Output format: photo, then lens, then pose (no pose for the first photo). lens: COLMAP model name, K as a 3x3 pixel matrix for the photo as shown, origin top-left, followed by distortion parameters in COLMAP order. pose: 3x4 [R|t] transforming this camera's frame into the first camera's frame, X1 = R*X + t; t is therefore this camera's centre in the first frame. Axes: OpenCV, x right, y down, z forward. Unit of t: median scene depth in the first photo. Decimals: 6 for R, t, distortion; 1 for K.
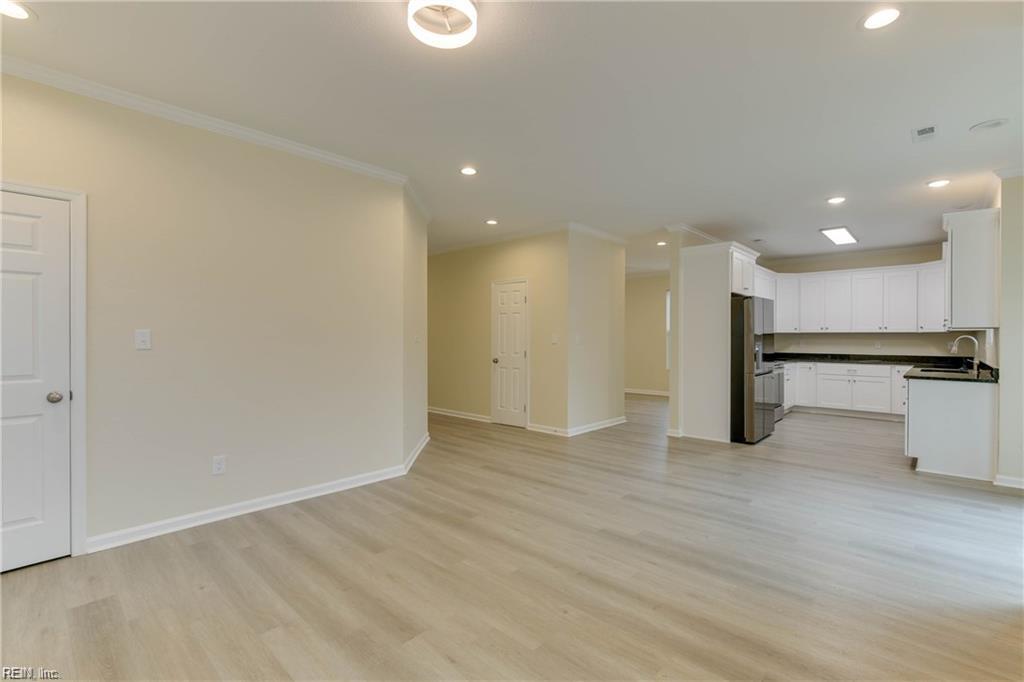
lens RADIAL K [[466.7, 0, 516.1], [0, 466.7, 342.1], [0, 0, 1]] dist [-0.000784, -0.000299]
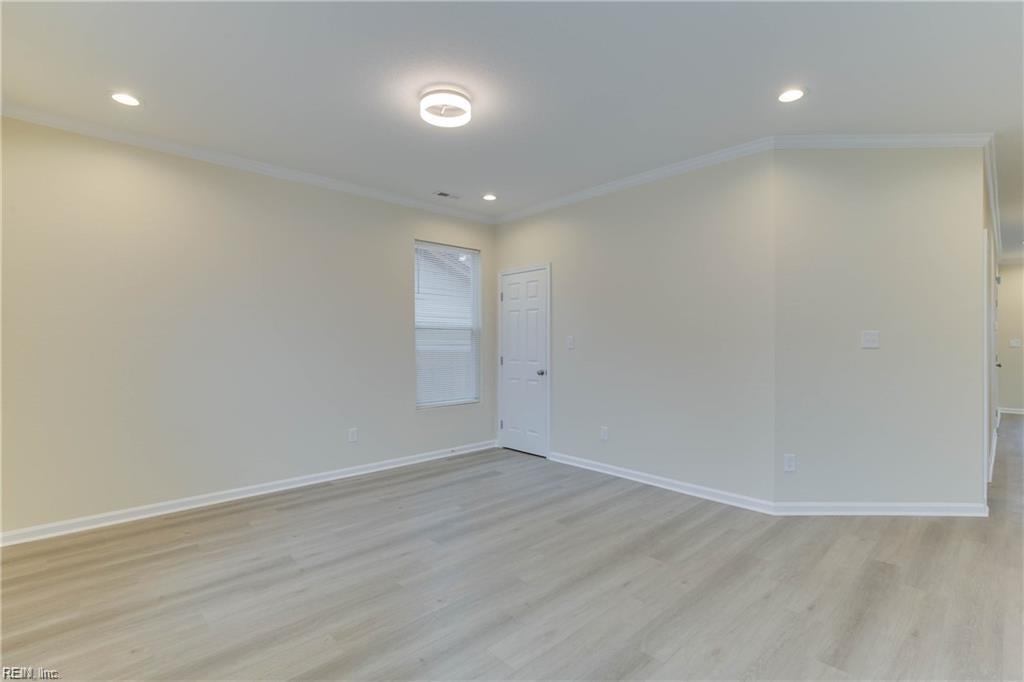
lens RADIAL K [[466.7, 0, 516.1], [0, 466.7, 342.1], [0, 0, 1]] dist [-0.000784, -0.000299]
pose [[-0.066201, -0.001619, -0.997805, 0.819887], [-0.008478, 0.999964, -0.001060, -0.003151], [0.997770, 0.008389, -0.066212, 0.887036]]
